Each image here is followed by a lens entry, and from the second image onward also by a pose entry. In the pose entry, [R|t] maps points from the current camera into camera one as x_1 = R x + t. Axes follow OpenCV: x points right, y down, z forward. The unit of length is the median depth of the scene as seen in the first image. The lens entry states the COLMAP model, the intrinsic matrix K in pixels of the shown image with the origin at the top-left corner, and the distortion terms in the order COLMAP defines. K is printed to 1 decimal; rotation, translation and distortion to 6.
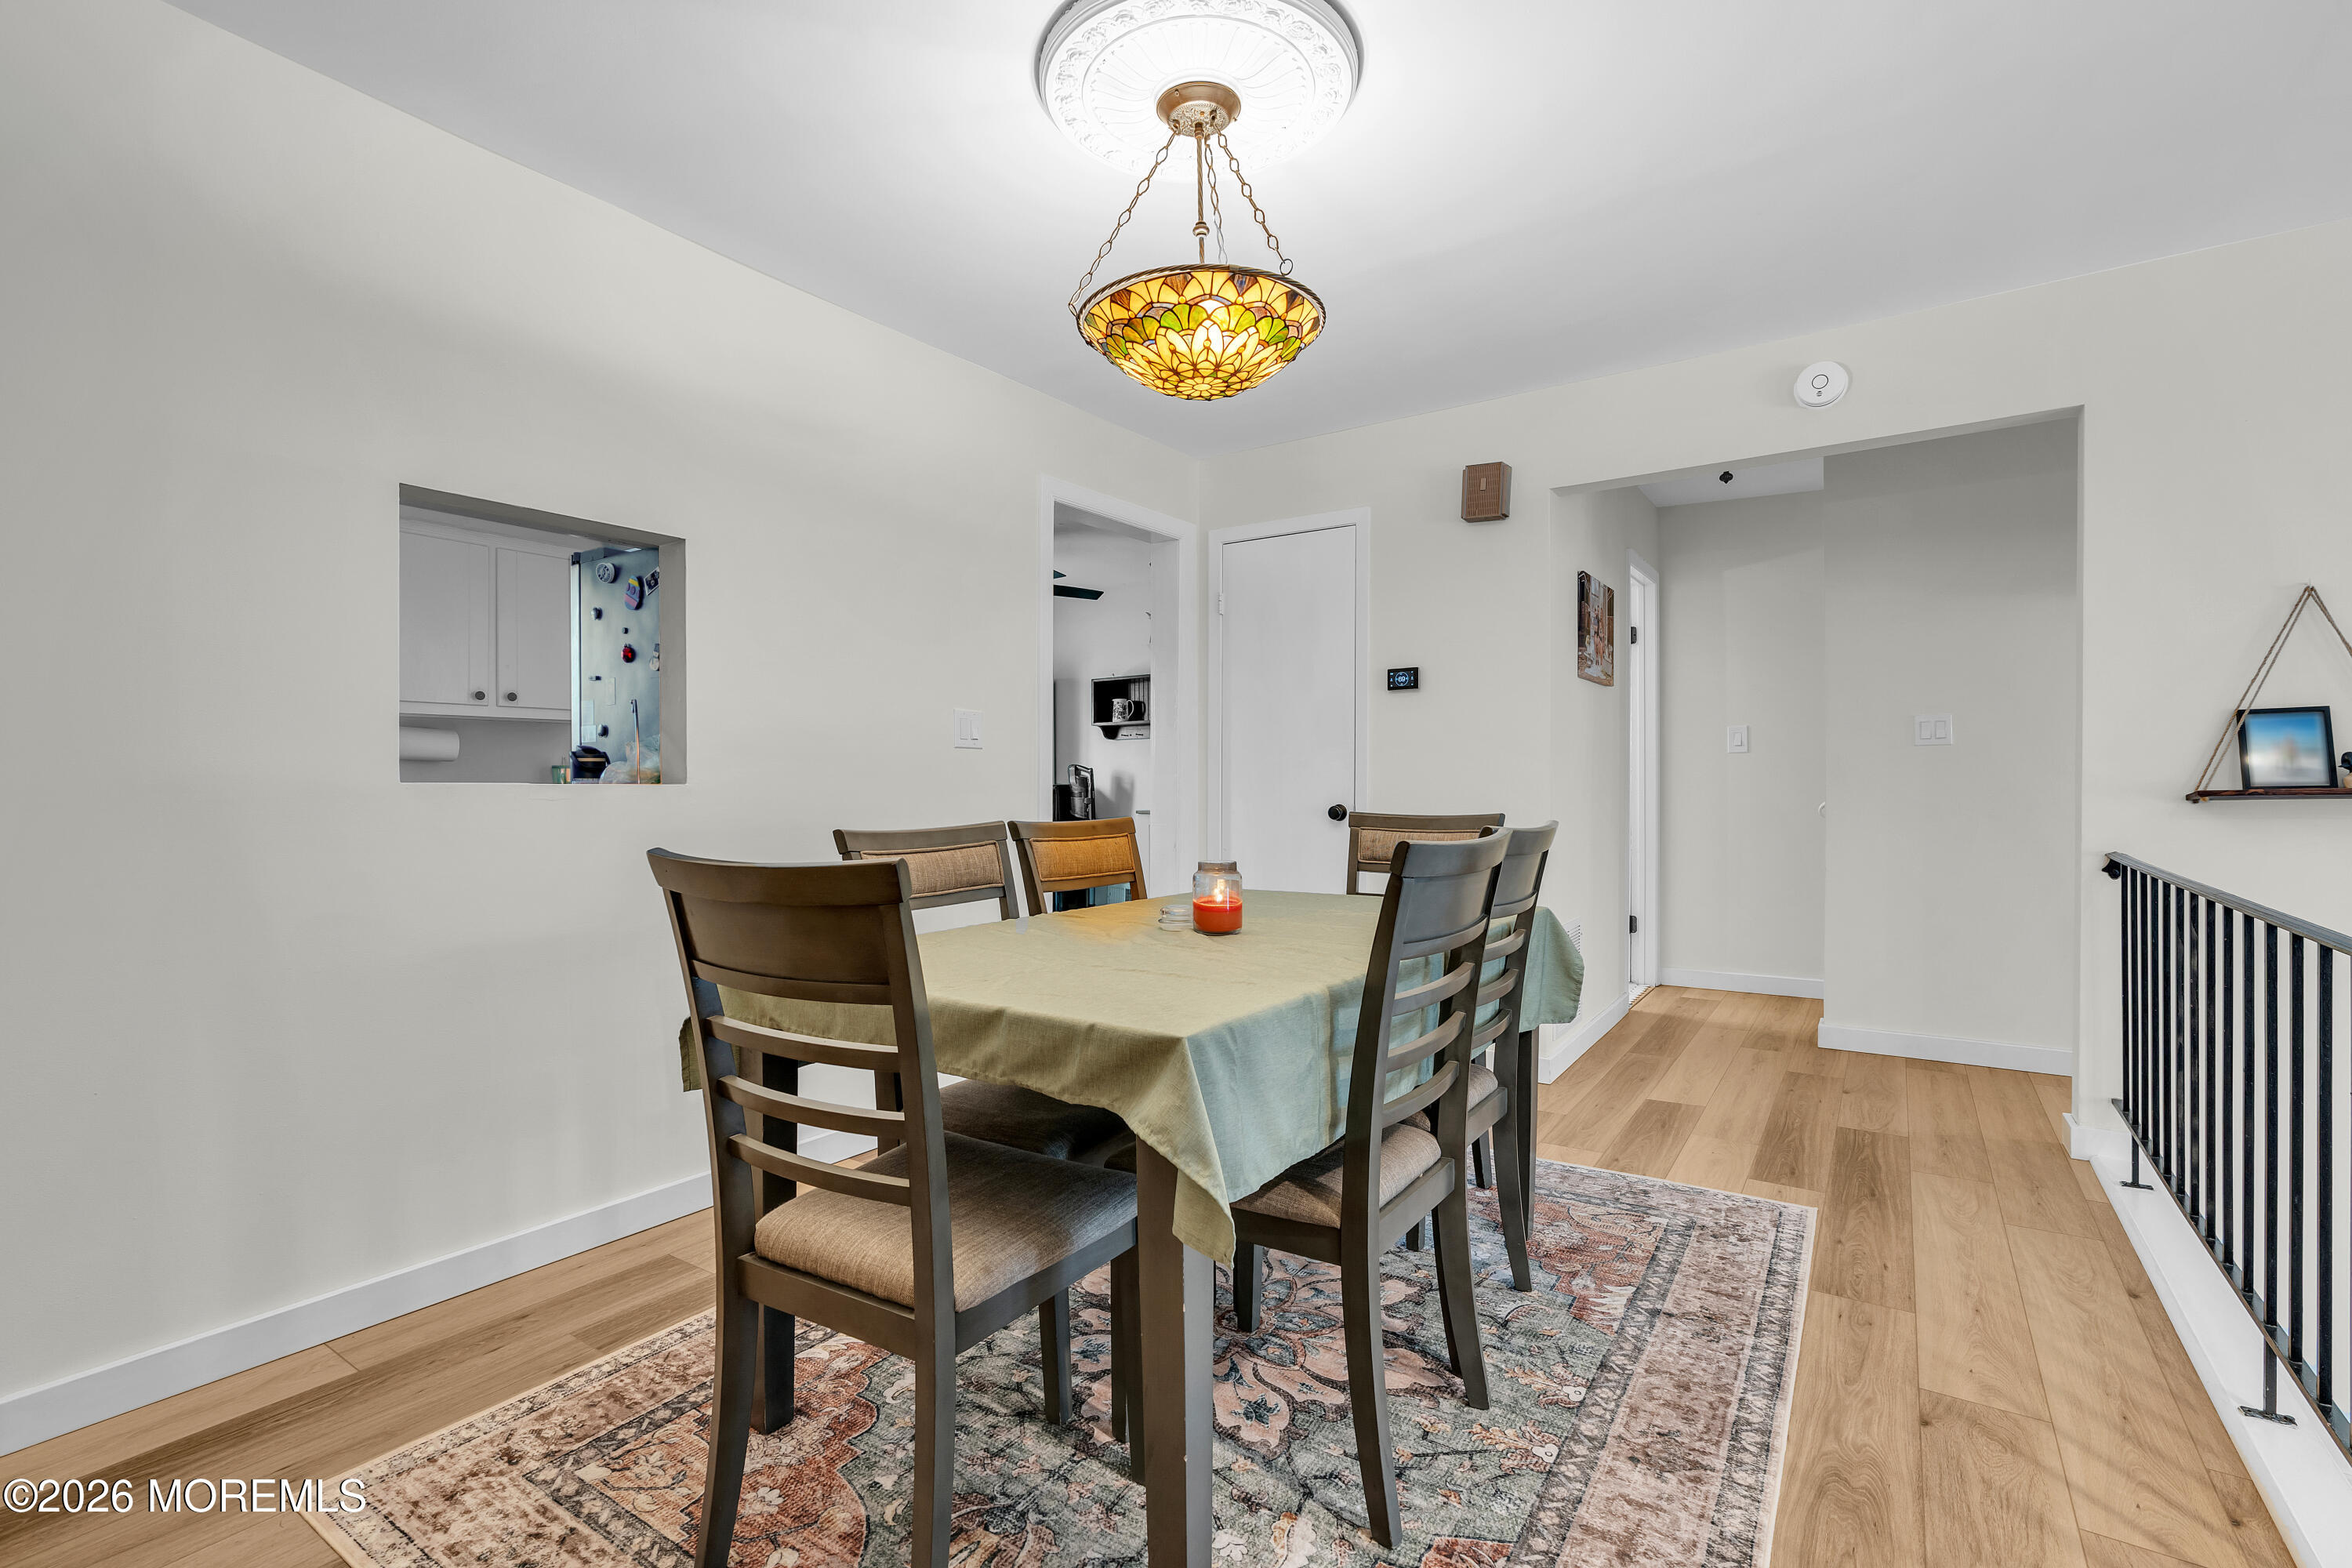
lens RADIAL K [[1059.0, 0, 1178.7], [0, 1059.0, 788.4], [0, 0, 1]] dist [-0.010904, 0.002825]
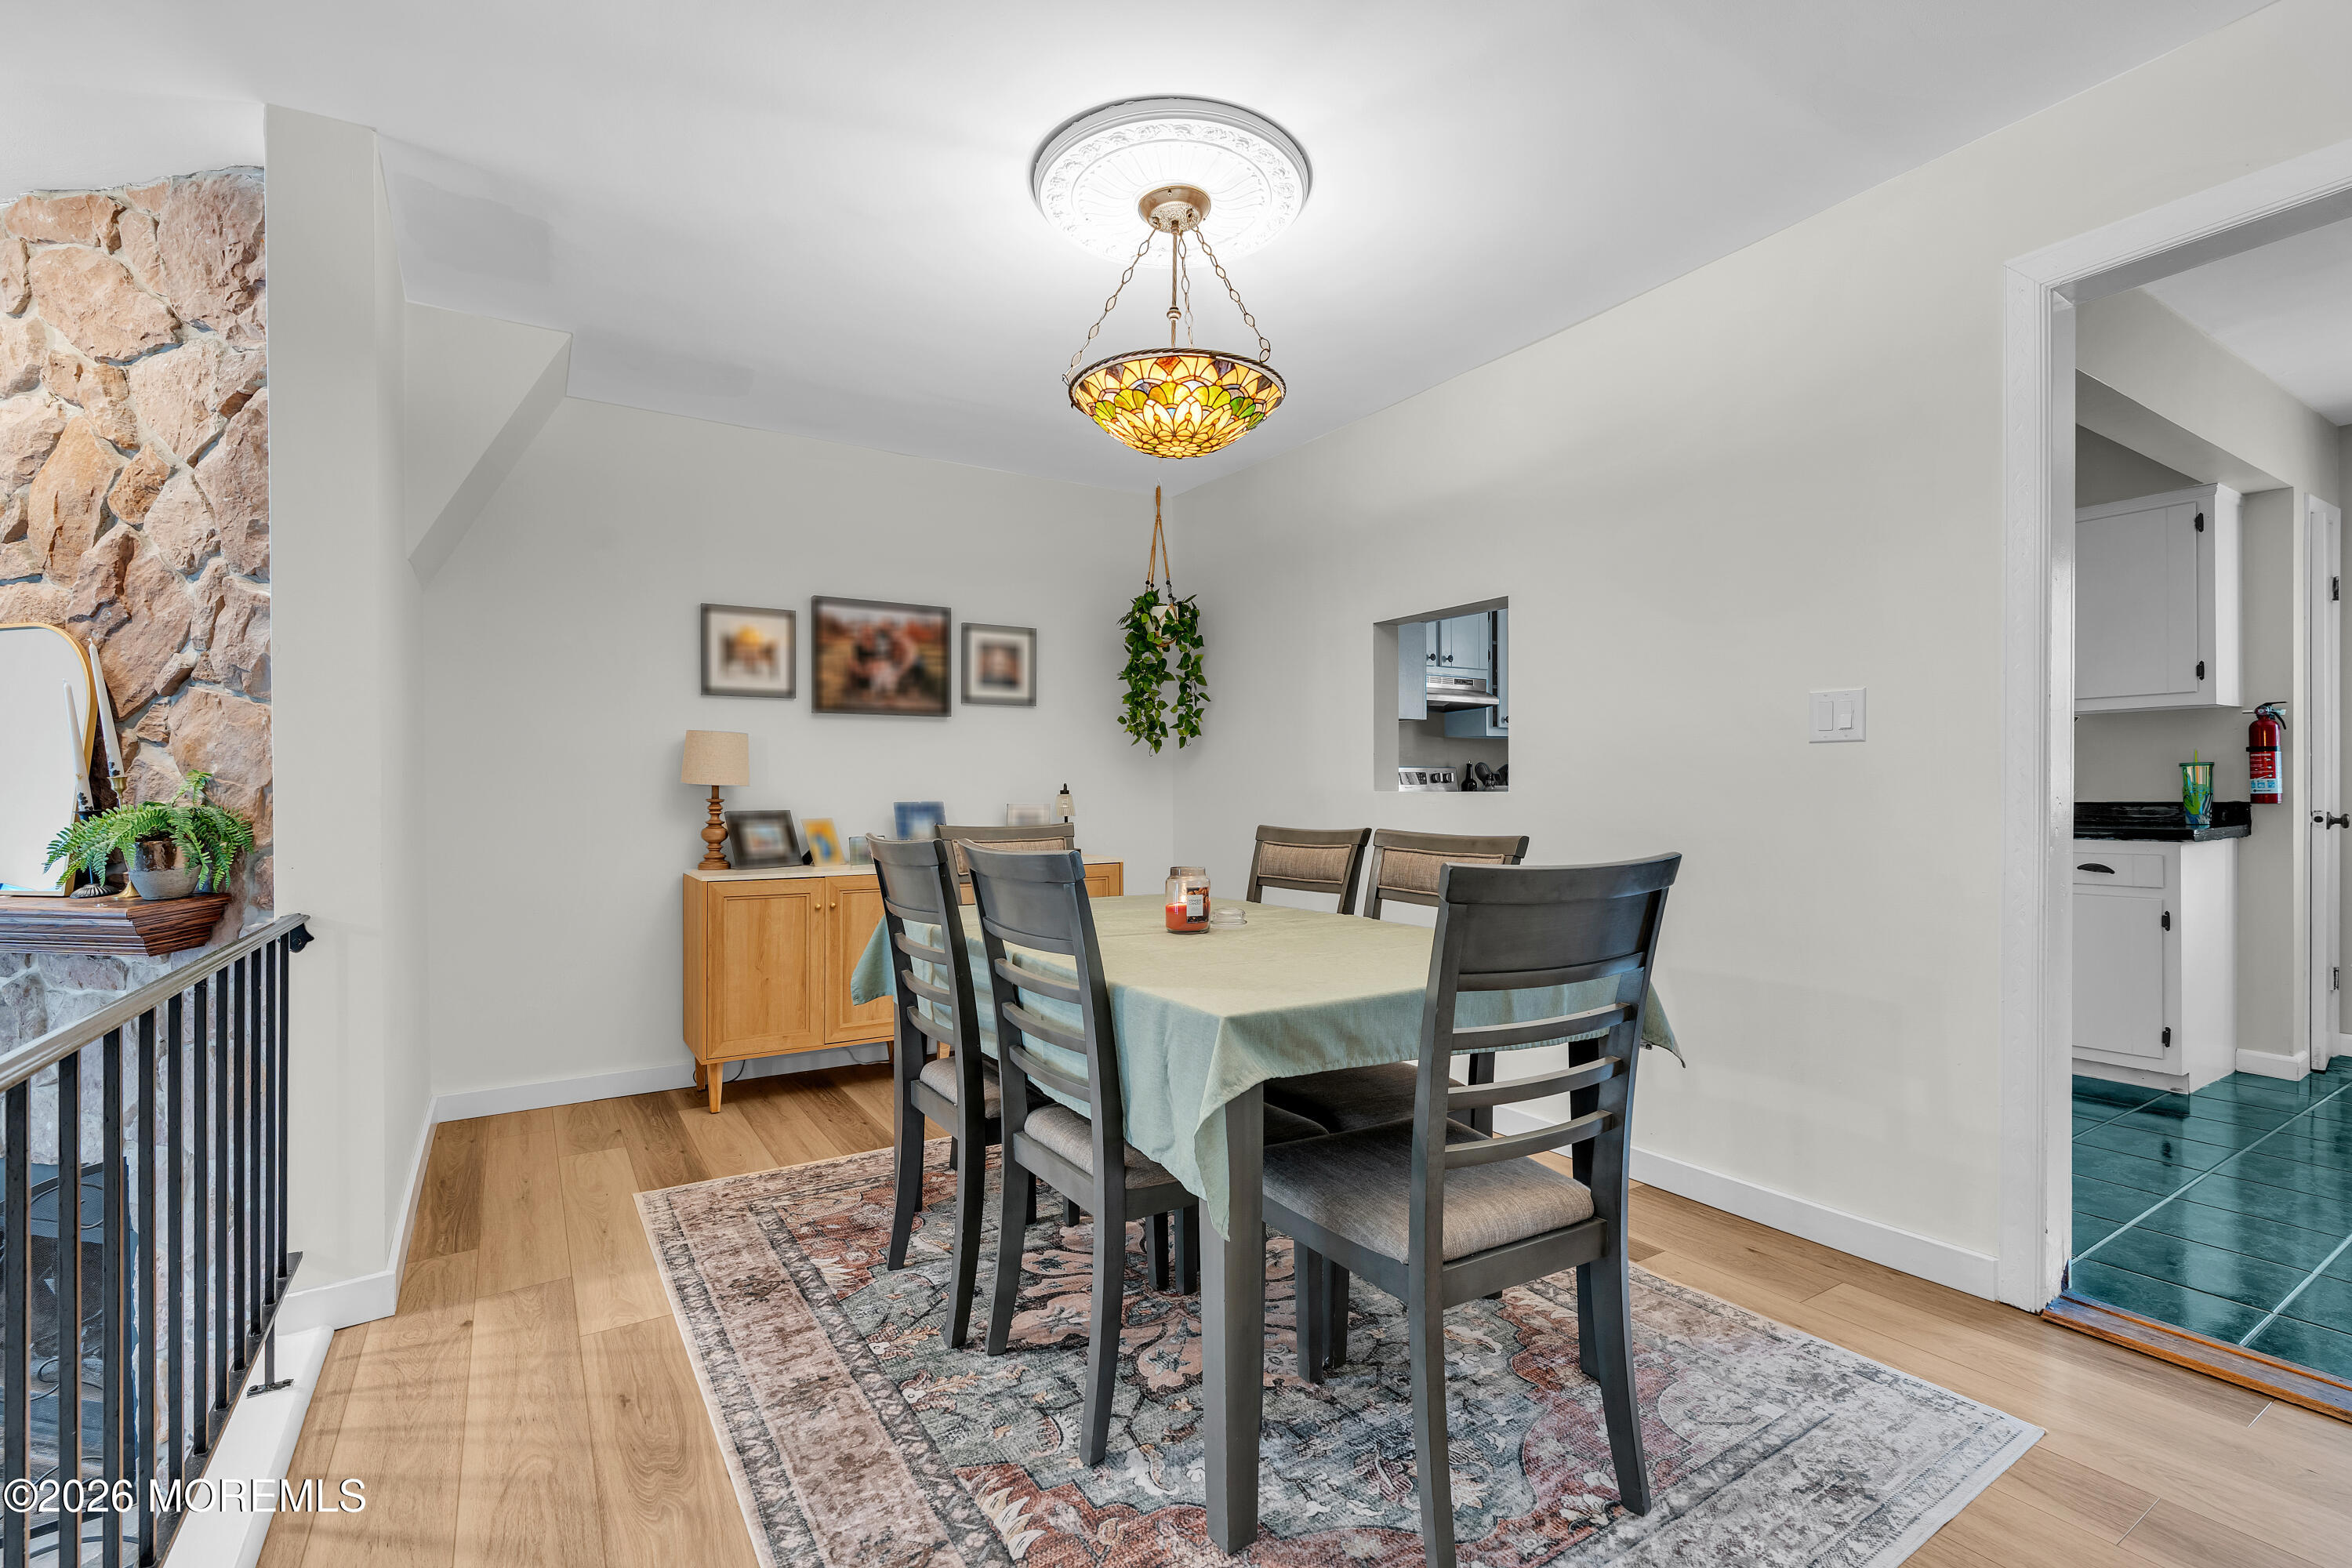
lens RADIAL K [[1059.0, 0, 1178.2], [0, 1059.0, 789.2], [0, 0, 1]] dist [-0.010904, 0.002825]
pose [[-0.401429, 0.009193, -0.915844, 1.243003], [0.005404, 0.999956, 0.007669, -0.027320], [0.915874, -0.001871, -0.401461, 1.695114]]
